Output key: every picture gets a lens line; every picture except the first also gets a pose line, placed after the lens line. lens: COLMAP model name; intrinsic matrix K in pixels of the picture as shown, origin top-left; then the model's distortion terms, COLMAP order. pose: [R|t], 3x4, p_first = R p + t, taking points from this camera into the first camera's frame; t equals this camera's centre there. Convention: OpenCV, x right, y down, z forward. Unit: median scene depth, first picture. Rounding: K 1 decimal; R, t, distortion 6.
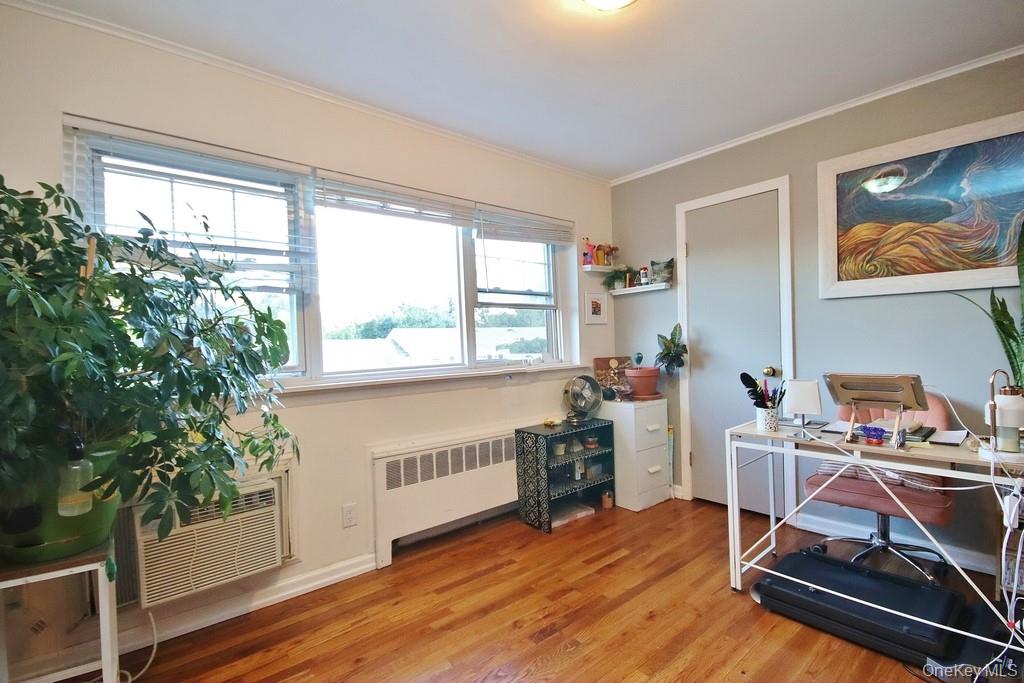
lens RADIAL K [[474.4, 0, 512.1], [0, 474.4, 346.6], [0, 0, 1]] dist [0.001645, -0.004940]
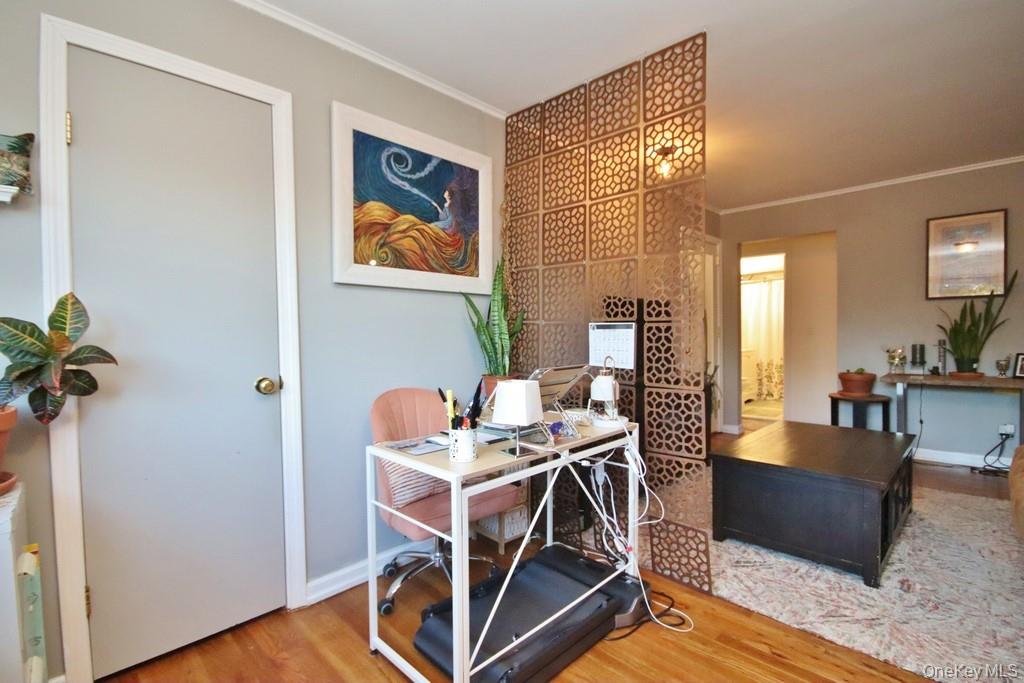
lens RADIAL K [[474.4, 0, 517.4], [0, 474.4, 350.2], [0, 0, 1]] dist [0.001645, -0.004940]
pose [[-0.088609, -0.004610, 0.996056, -0.139864], [0.024688, 0.999672, 0.006823, 0.010473], [-0.995760, 0.025196, -0.088466, 0.833896]]
